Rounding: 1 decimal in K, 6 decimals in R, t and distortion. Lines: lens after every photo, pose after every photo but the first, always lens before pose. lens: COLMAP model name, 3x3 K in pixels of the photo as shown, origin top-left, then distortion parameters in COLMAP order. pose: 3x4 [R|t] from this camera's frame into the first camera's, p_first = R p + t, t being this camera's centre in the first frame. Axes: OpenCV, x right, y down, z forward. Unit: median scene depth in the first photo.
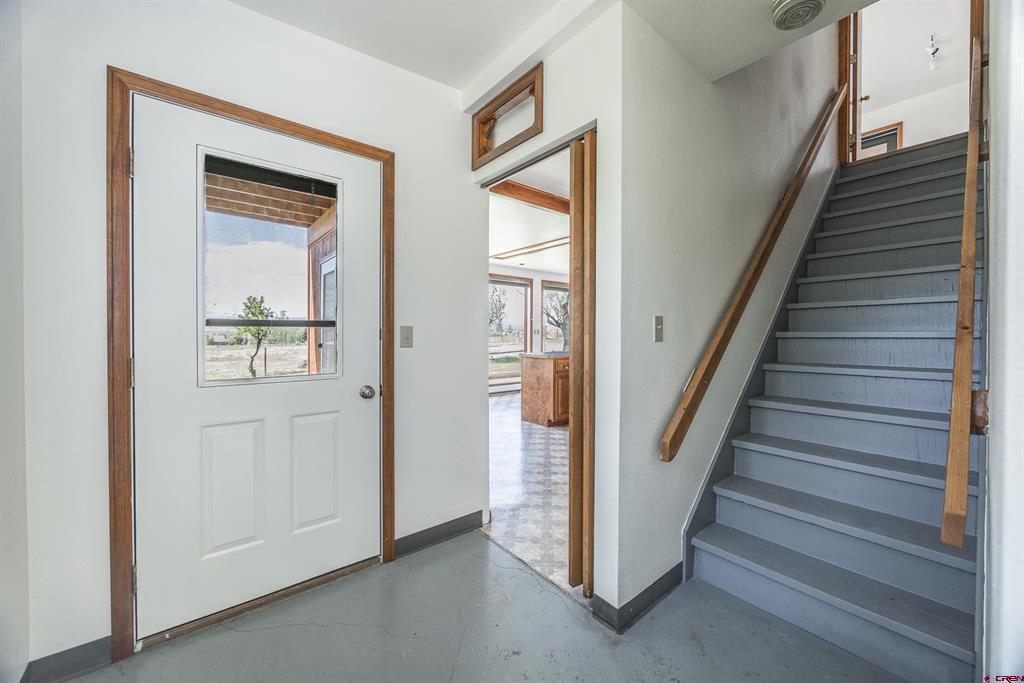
lens RADIAL K [[384.7, 0, 512.0], [0, 384.7, 341.5], [0, 0, 1]] dist [-0.000825, 0.000132]
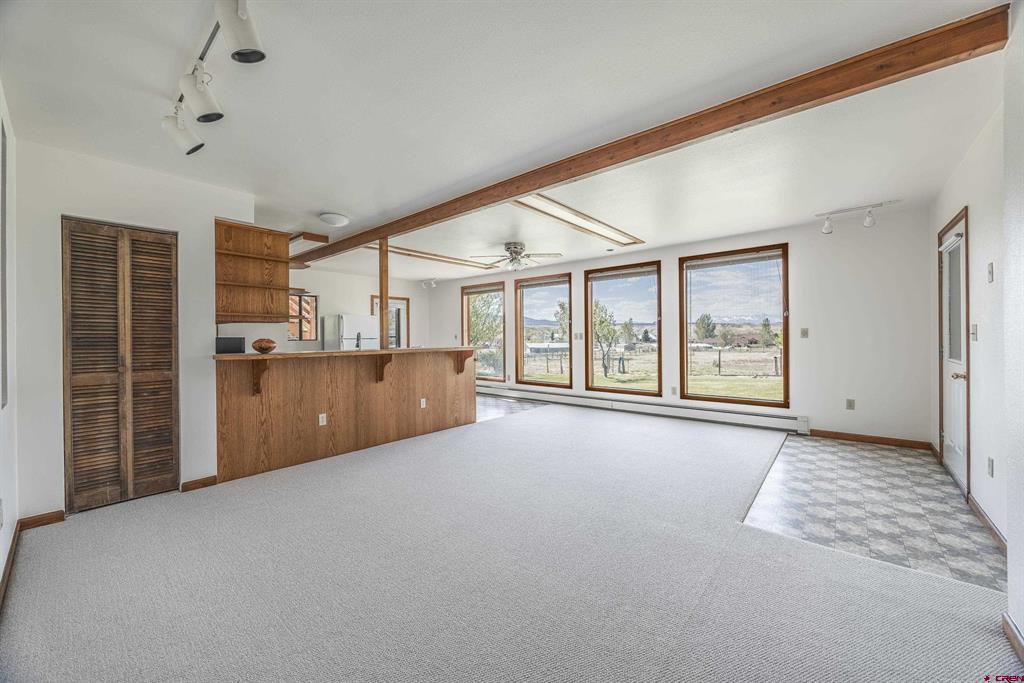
lens RADIAL K [[384.7, 0, 512.0], [0, 384.7, 341.5], [0, 0, 1]] dist [-0.000825, 0.000132]
pose [[0.172031, 0.005011, -0.985079, 0.700200], [-0.015092, 0.999883, 0.002450, -0.011026], [0.984976, 0.014446, 0.172087, 0.602077]]
